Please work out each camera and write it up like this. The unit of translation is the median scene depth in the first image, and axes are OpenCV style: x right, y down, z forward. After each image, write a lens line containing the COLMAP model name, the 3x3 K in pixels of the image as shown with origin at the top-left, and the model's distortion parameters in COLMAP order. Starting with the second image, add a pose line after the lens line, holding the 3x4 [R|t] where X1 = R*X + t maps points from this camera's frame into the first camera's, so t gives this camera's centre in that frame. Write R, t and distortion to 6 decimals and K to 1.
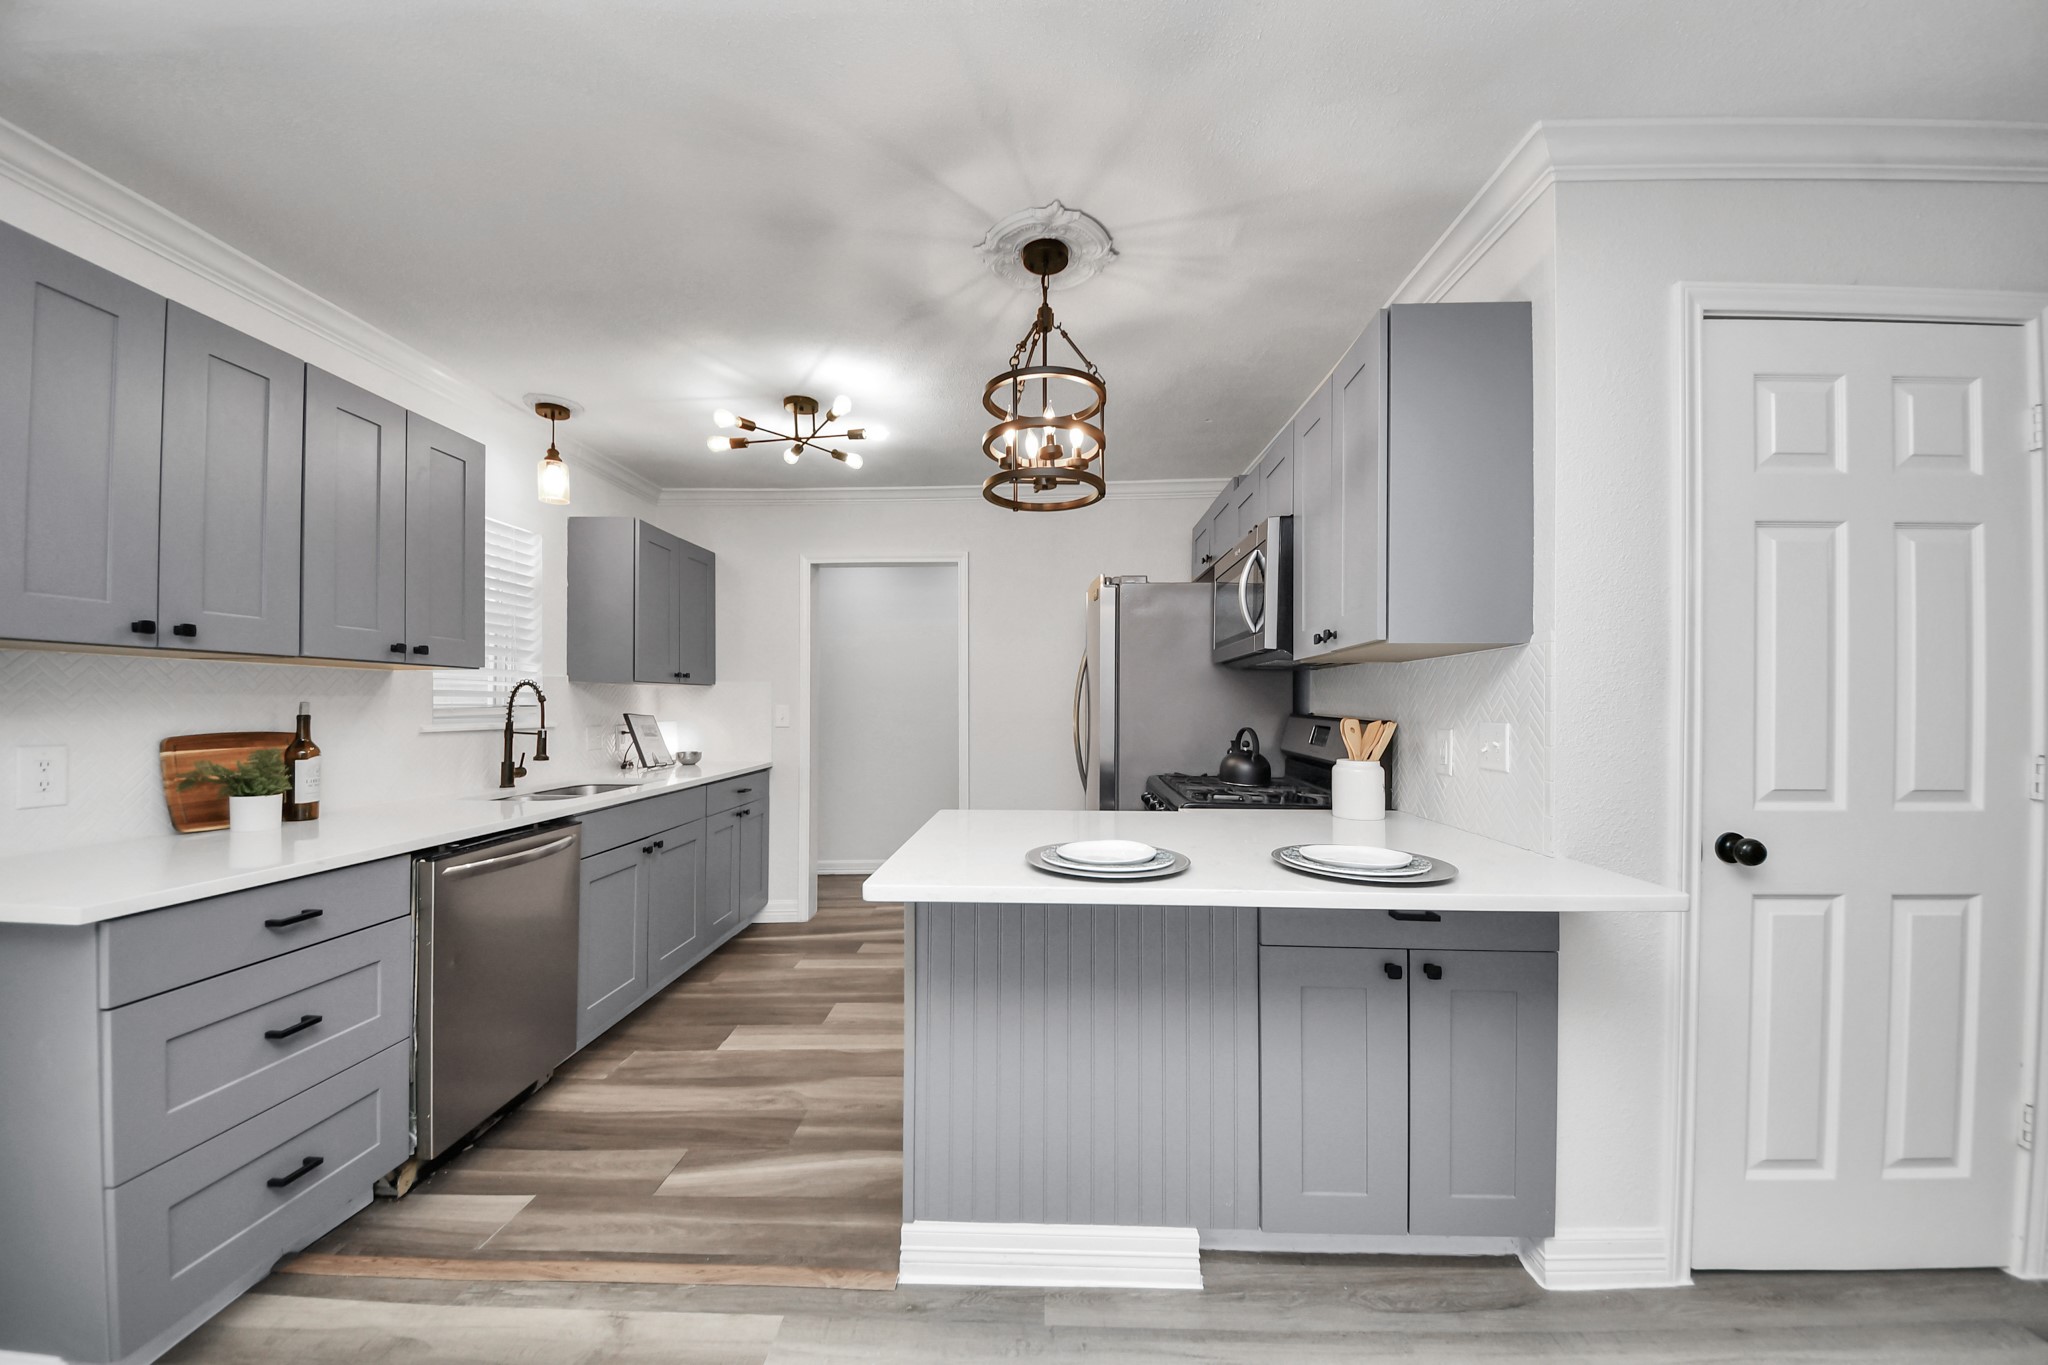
lens RADIAL K [[722.0, 0, 1021.7], [0, 722.0, 701.0], [0, 0, 1]] dist [-0.001595, -0.000211]
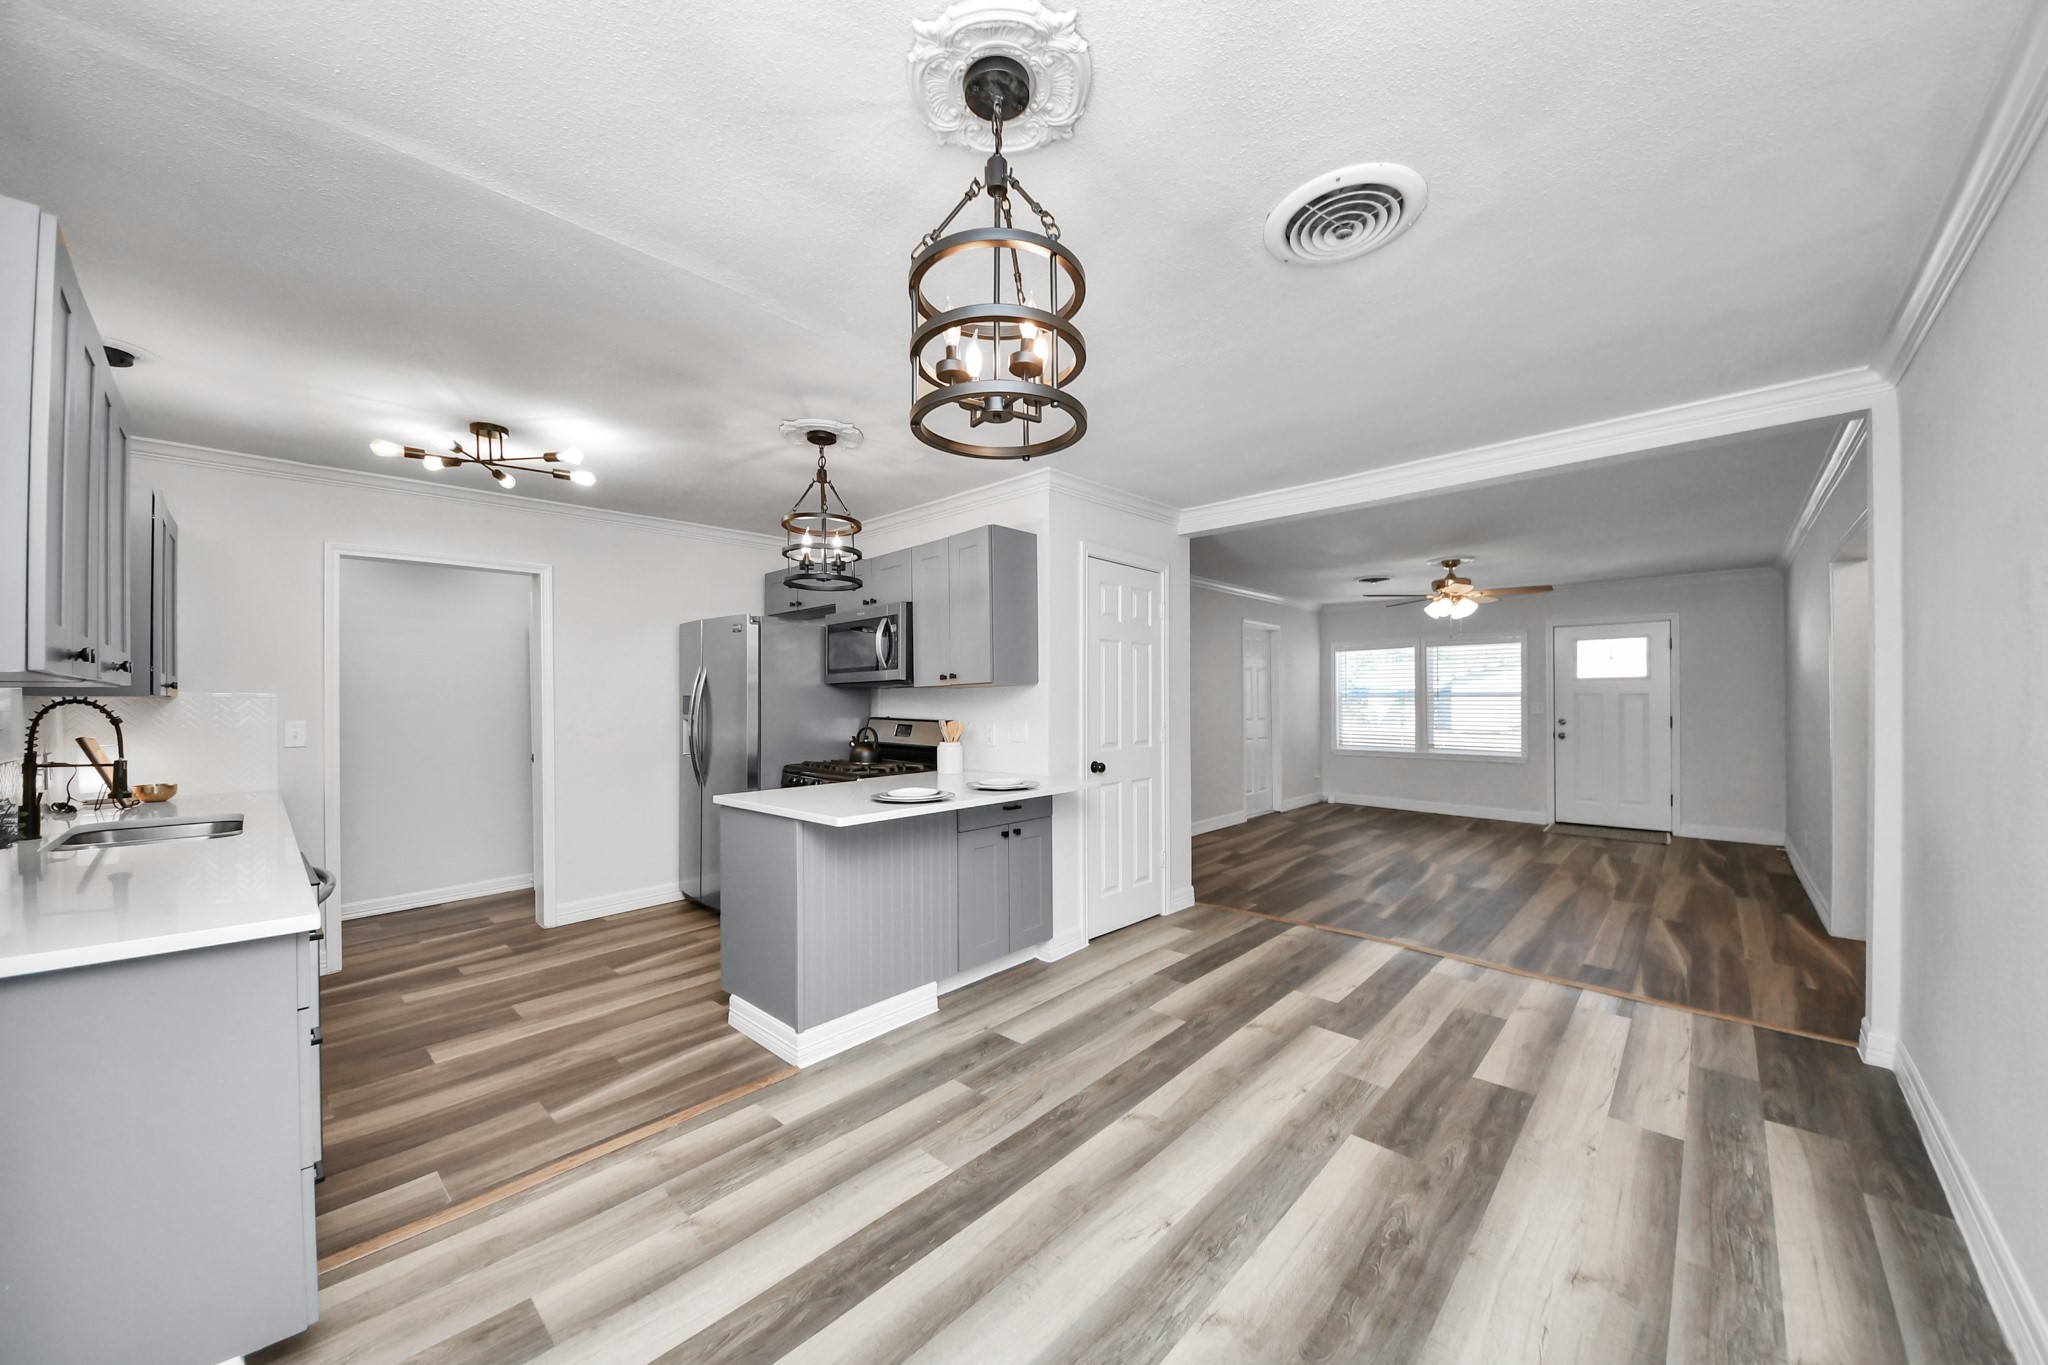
lens RADIAL K [[744.6, 0, 1016.9], [0, 744.6, 692.5], [0, 0, 1]] dist [0.000043, 0.000000]
pose [[0.659121, 0.001984, 0.752035, -0.867848], [0.007112, 0.999935, -0.008871, -0.027037], [-0.752004, 0.011196, 0.659064, -0.389044]]
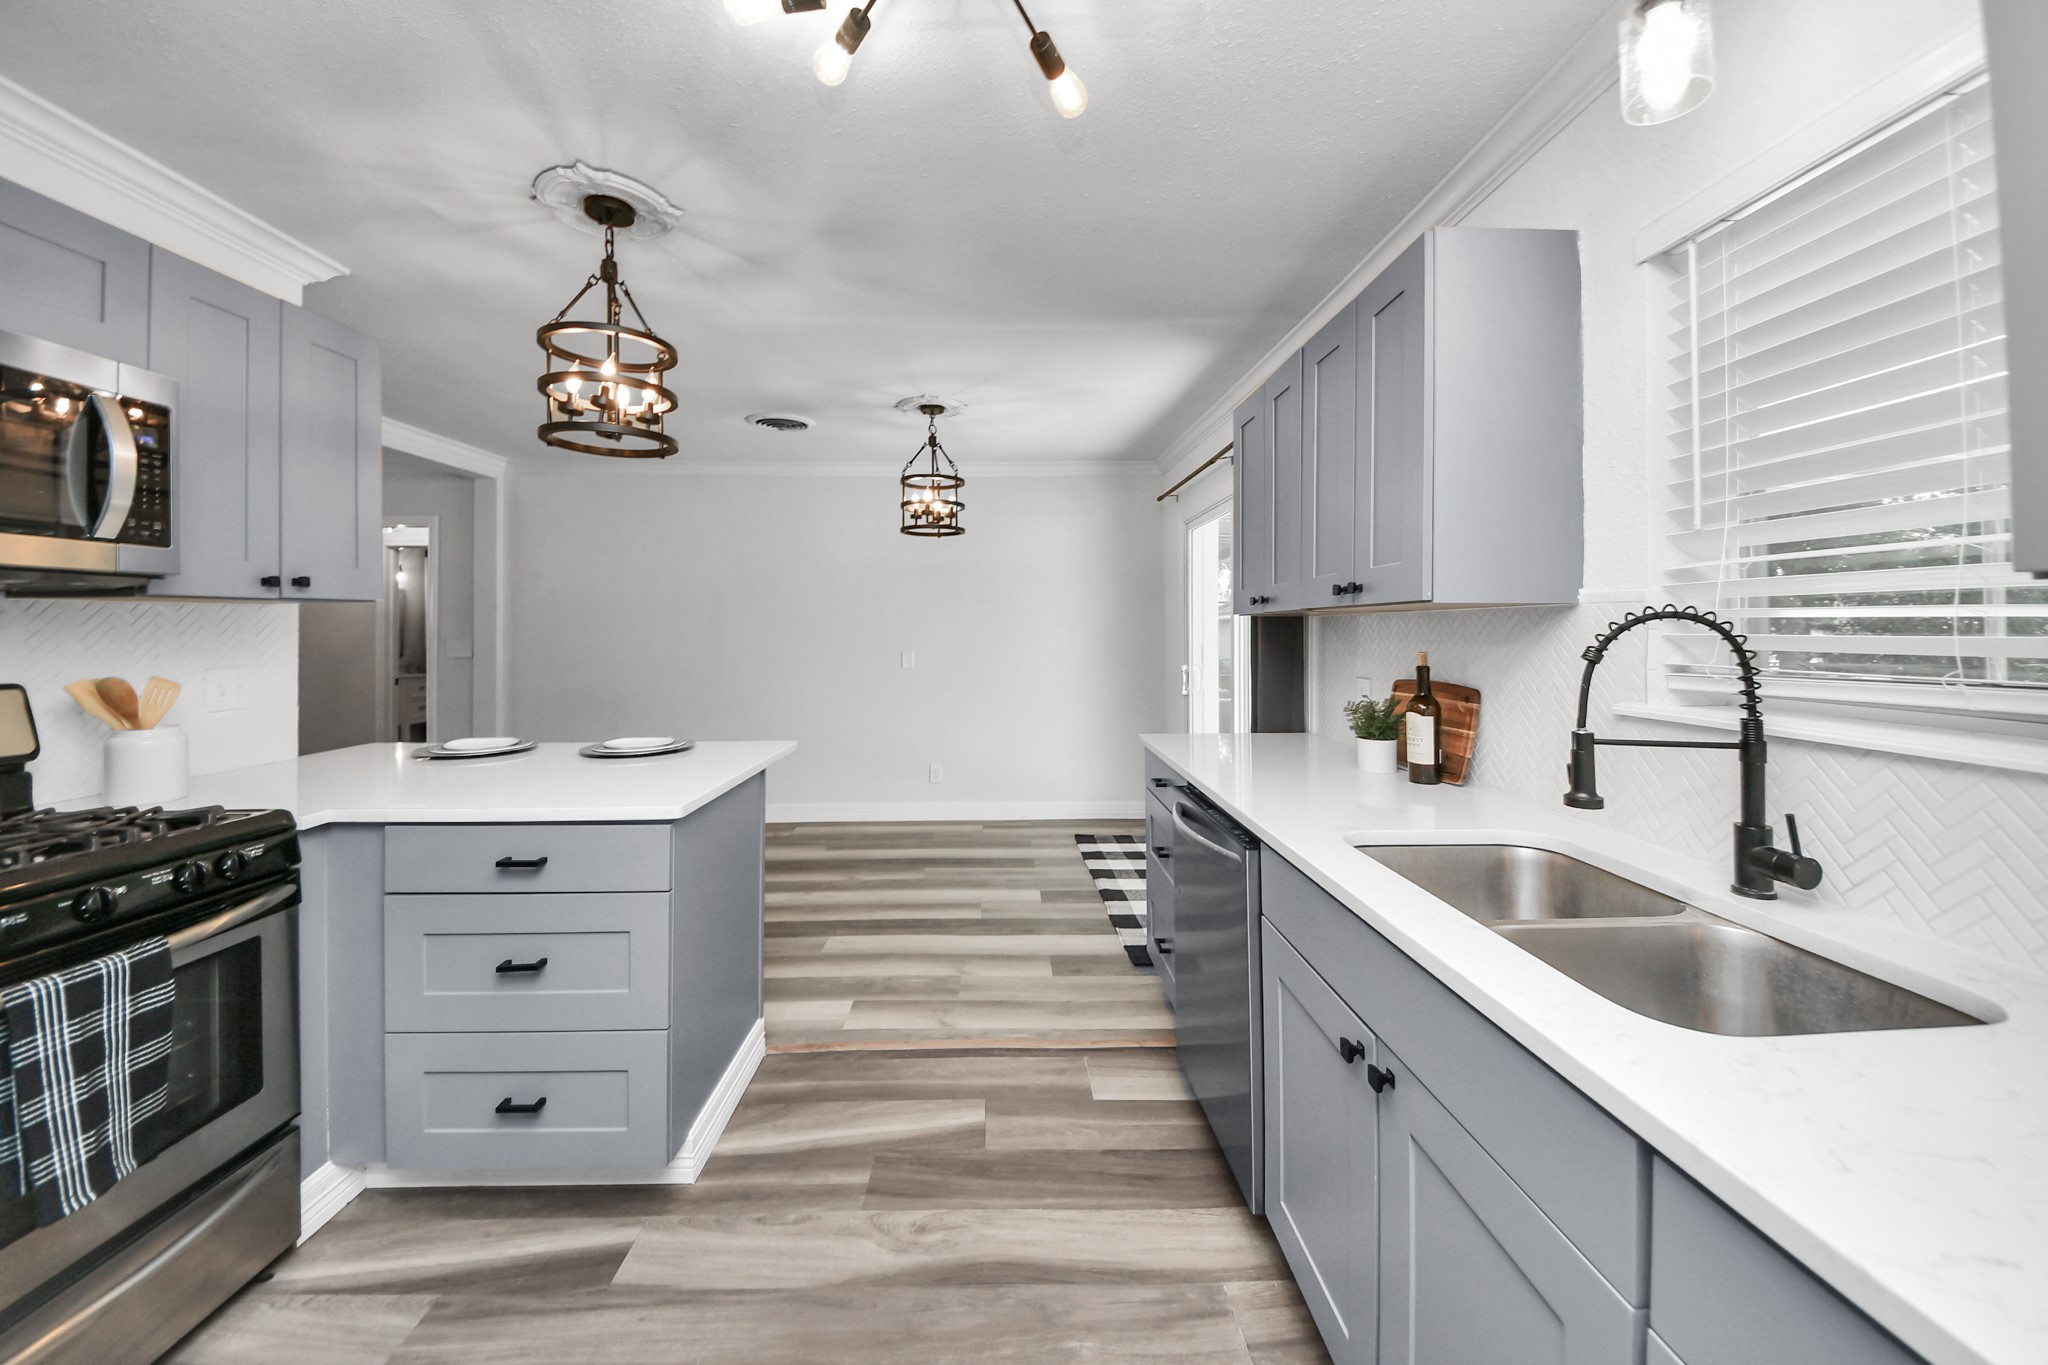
lens RADIAL K [[719.9, 0, 1021.2], [0, 719.9, 626.9], [0, 0, 1]] dist [-0.000160, -0.000016]
pose [[-0.997107, -0.002729, -0.075959, -0.440256], [-0.001841, 0.999929, -0.011748, -0.016955], [0.075986, -0.011574, -0.997042, 1.922257]]
